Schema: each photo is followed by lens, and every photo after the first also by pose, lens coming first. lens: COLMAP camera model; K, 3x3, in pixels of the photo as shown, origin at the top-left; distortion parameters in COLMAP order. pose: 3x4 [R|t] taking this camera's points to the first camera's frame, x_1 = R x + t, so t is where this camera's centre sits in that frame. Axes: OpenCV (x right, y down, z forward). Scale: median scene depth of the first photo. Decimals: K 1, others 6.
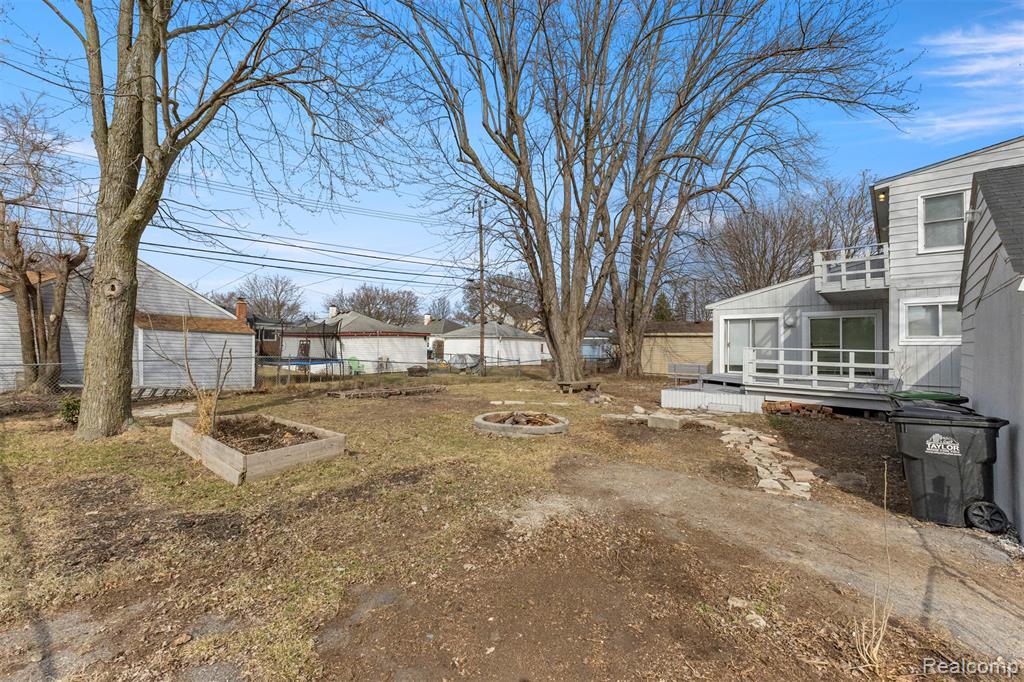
lens RADIAL K [[448.0, 0, 512.4], [0, 448.0, 350.7], [0, 0, 1]] dist [0.020823, -0.005902]
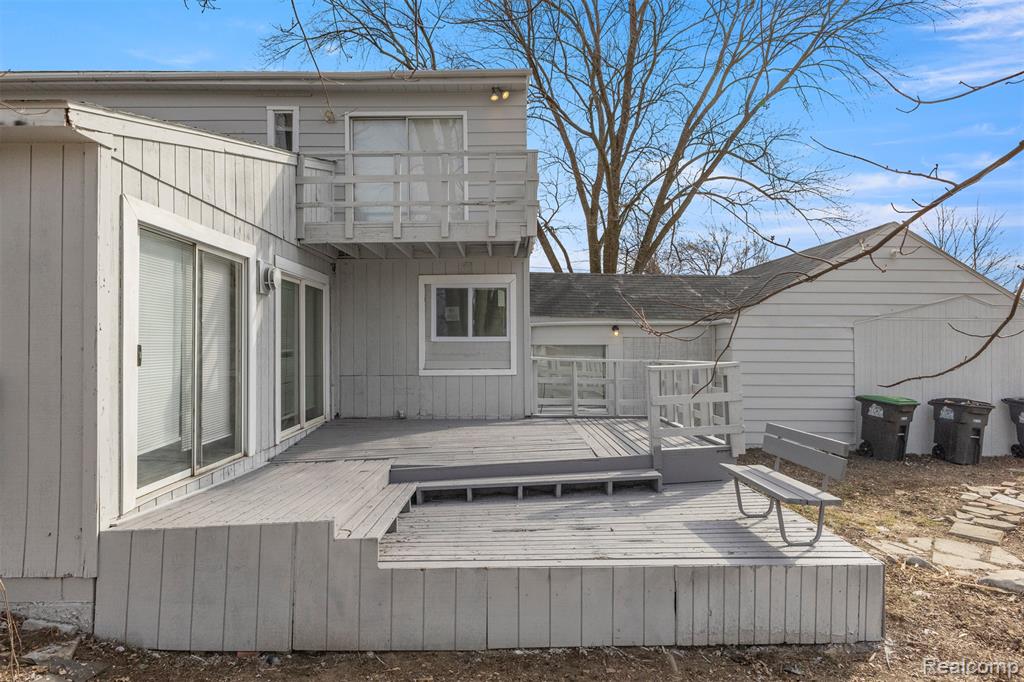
lens RADIAL K [[562.3, 0, 512.0], [0, 562.3, 341.0], [0, 0, 1]] dist [-0.002754, -0.000329]
pose [[-0.647952, -0.004423, 0.761668, 0.270048], [-0.000748, 0.999986, 0.005170, -0.029651], [-0.761680, 0.002780, -0.647947, 1.491076]]
